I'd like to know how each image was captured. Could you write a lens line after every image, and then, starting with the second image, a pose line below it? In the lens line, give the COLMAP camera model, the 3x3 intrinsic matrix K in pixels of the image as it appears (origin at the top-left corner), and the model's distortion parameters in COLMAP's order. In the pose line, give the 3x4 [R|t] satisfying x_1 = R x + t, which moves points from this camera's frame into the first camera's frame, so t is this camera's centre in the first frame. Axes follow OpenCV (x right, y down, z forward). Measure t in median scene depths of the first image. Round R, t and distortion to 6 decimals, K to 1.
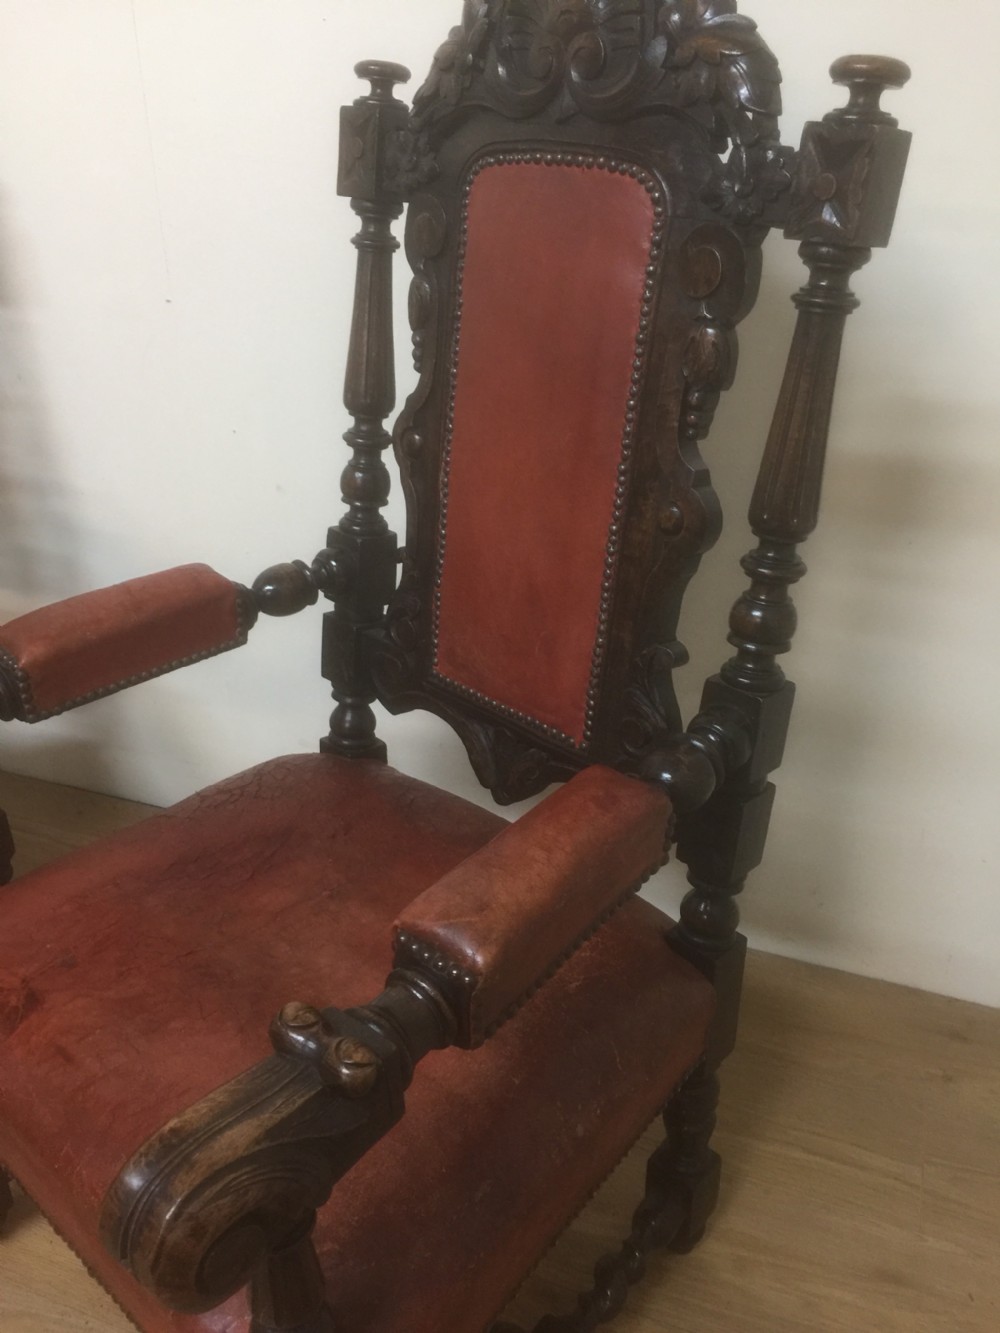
lens RADIAL K [[1148.8, 0, 495.9], [0, 1148.8, 664.7], [0, 0, 1]] dist [0.069583, -0.093441]
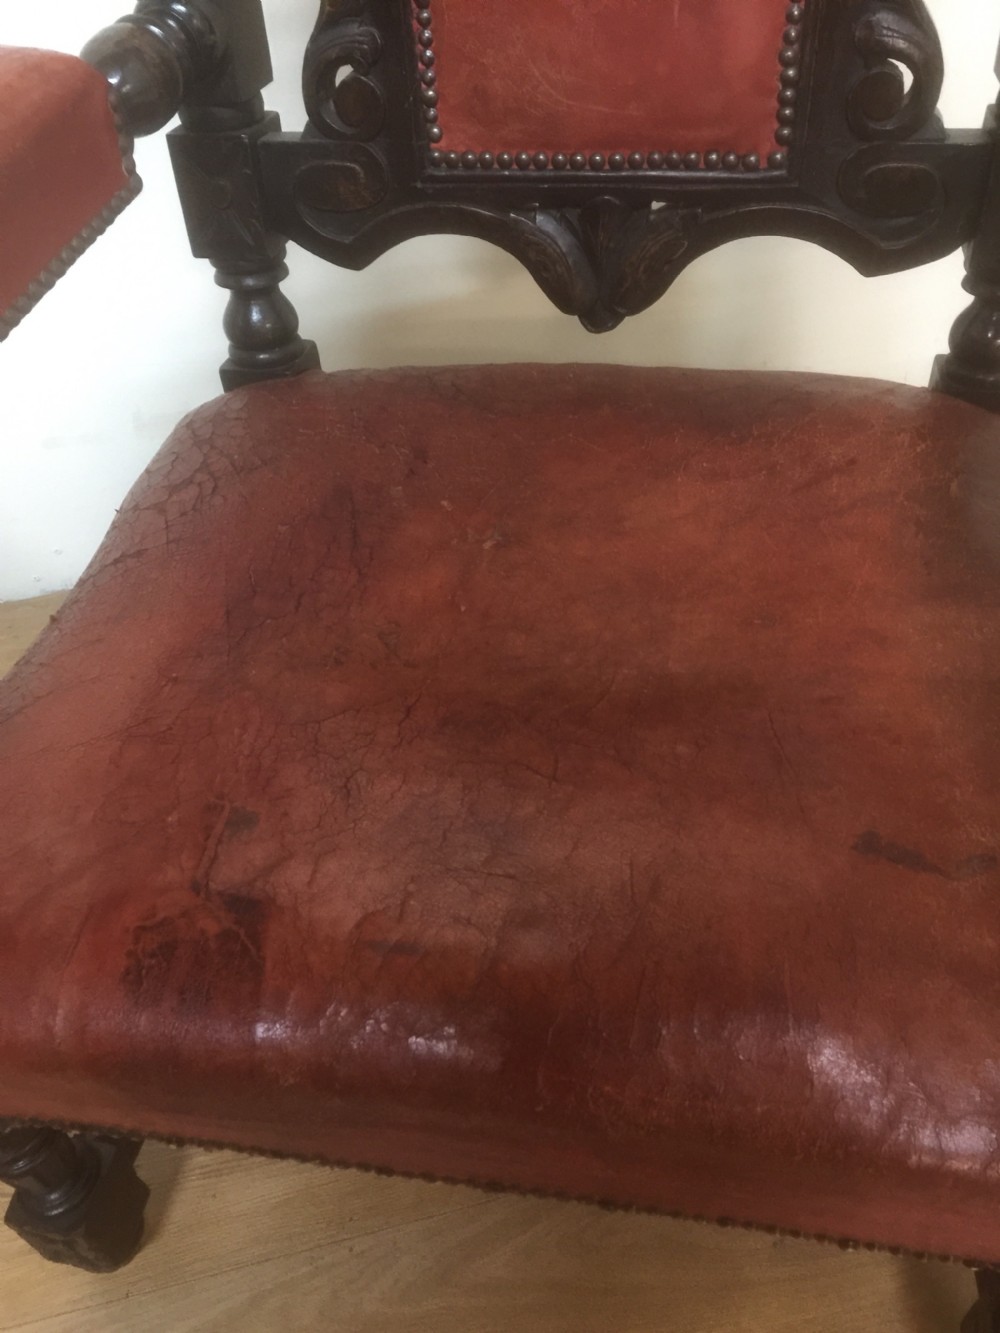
lens RADIAL K [[1148.8, 0, 492.7], [0, 1148.8, 674.4], [0, 0, 1]] dist [0.069583, -0.093441]
pose [[0.834761, -0.444364, 0.325136, -0.398719], [0.321596, 0.872790, 0.367171, 0.034665], [-0.446933, -0.201937, 0.871477, 0.473355]]
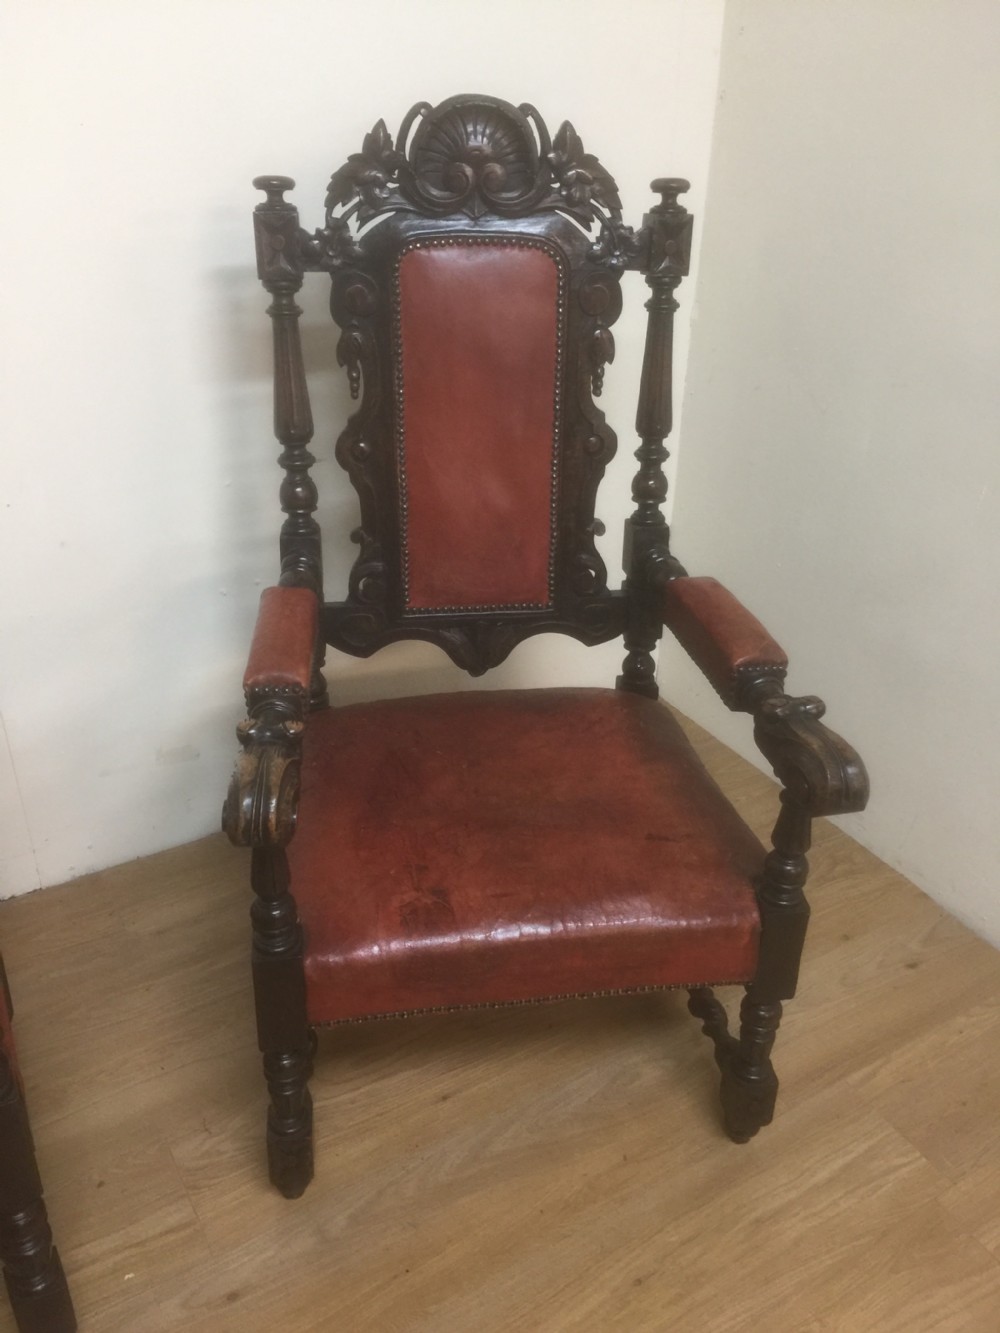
lens RADIAL K [[1148.8, 0, 508.8], [0, 1148.8, 661.3], [0, 0, 1]] dist [0.069583, -0.093441]
pose [[0.614389, -0.376401, 0.693432, -1.109208], [0.340436, 0.919317, 0.197383, -0.192725], [-0.711779, 0.114799, 0.692959, -0.038565]]
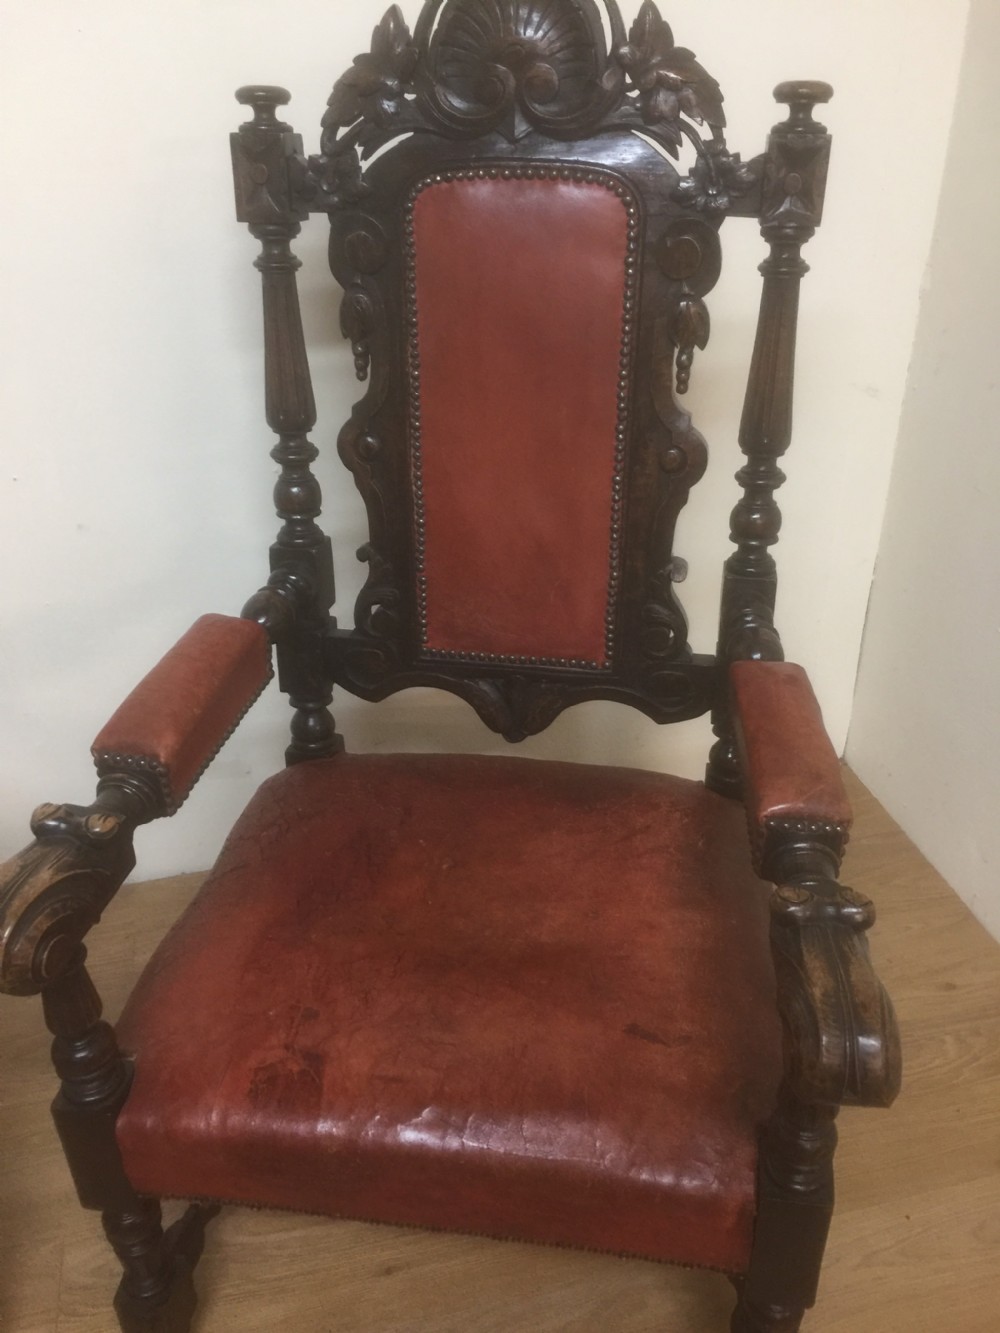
lens RADIAL K [[1148.8, 0, 502.5], [0, 1148.8, 666.4], [0, 0, 1]] dist [0.069583, -0.093441]
pose [[0.825781, -0.309764, 0.471308, -0.590931], [0.276572, 0.950702, 0.140261, -0.127978], [-0.491521, 0.014526, 0.870744, 0.020637]]
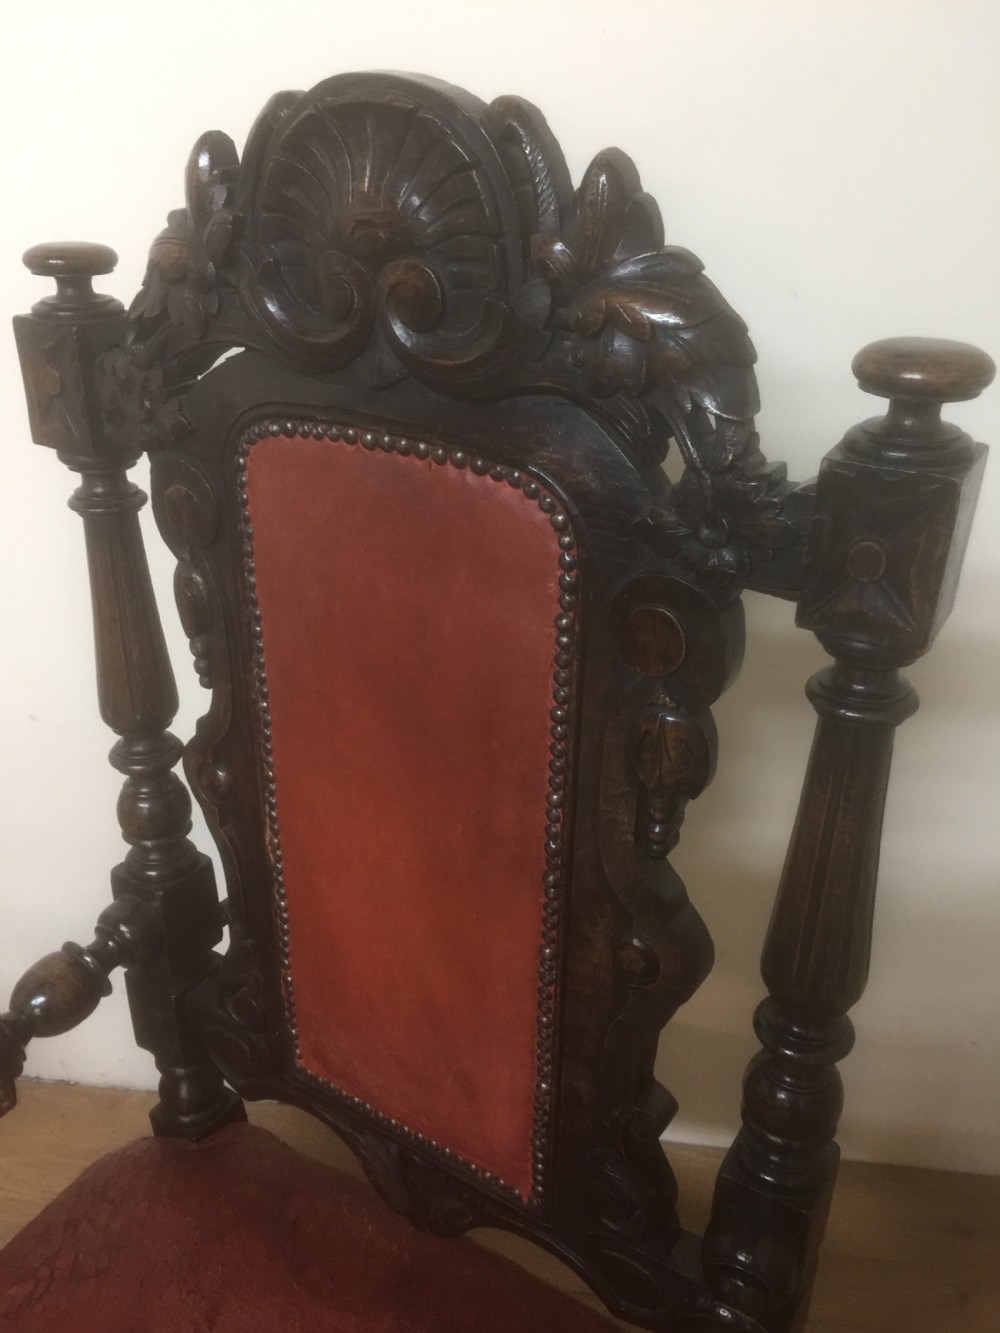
lens RADIAL K [[1140.8, 0, 487.5], [0, 1140.8, 663.1], [0, 0, 1]] dist [0.070671, -0.076406]
pose [[0.977245, -0.160427, 0.138763, 0.002701], [0.147364, 0.984031, 0.099839, -0.341319], [-0.152564, -0.077118, 0.985280, 0.341990]]
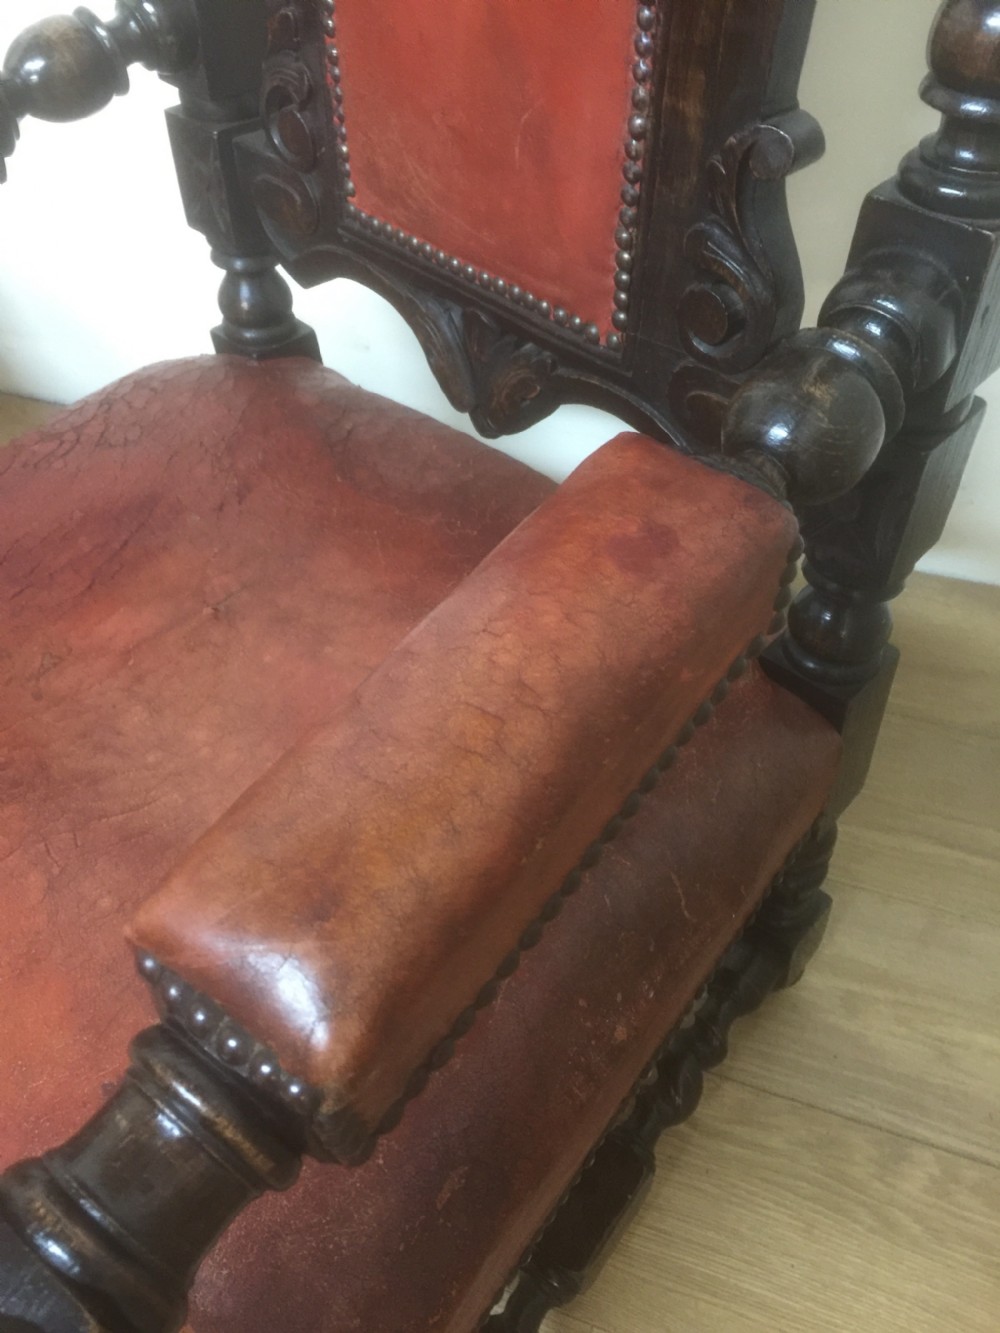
lens RADIAL K [[1148.8, 0, 504.2], [0, 1148.8, 655.9], [0, 0, 1]] dist [0.069583, -0.093441]
pose [[0.996485, -0.055851, -0.062443, 0.051809], [0.075843, 0.918012, 0.389232, -0.009316], [0.035585, -0.392600, 0.919021, 0.451554]]
